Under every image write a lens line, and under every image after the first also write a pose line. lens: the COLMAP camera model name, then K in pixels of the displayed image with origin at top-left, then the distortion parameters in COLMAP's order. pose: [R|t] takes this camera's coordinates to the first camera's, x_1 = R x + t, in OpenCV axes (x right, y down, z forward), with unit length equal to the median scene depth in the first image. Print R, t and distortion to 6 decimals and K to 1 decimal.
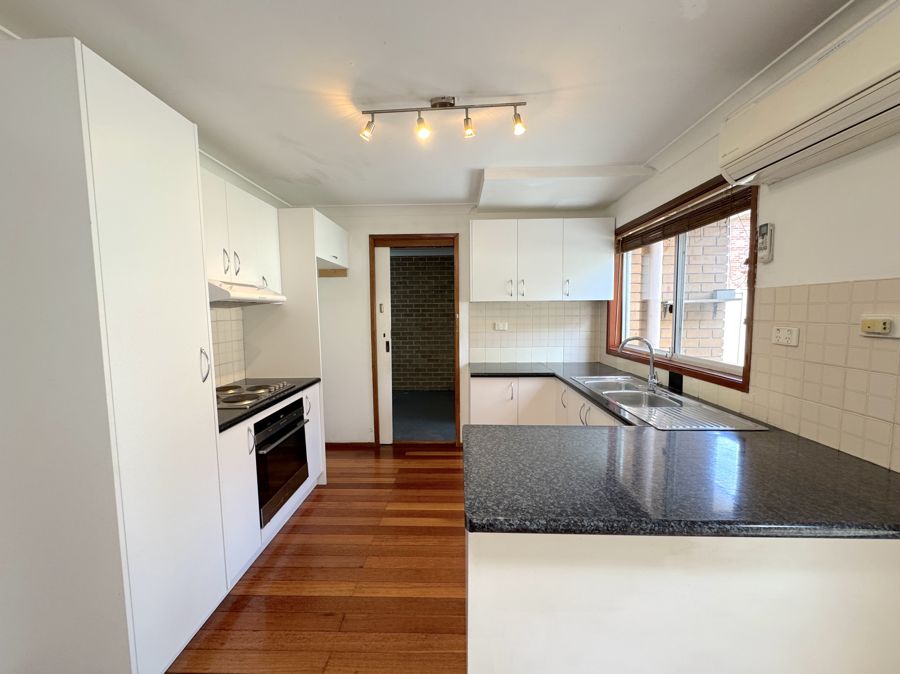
lens RADIAL K [[358.9, 0, 448.0], [0, 358.9, 337.6], [0, 0, 1]] dist [0.000105, -0.000076]
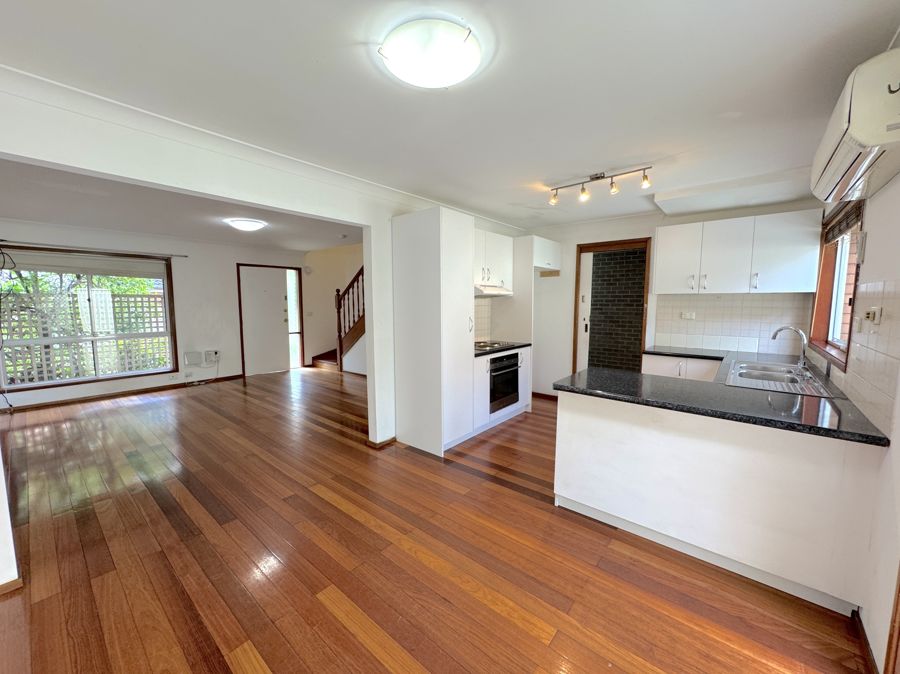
lens RADIAL K [[358.9, 0, 448.0], [0, 358.9, 337.6], [0, 0, 1]] dist [0.000105, -0.000076]
pose [[0.784066, 0.072662, -0.616409, 0.347283], [-0.054507, 0.997348, 0.048234, 0.033550], [0.618279, -0.004219, 0.785947, -0.493169]]
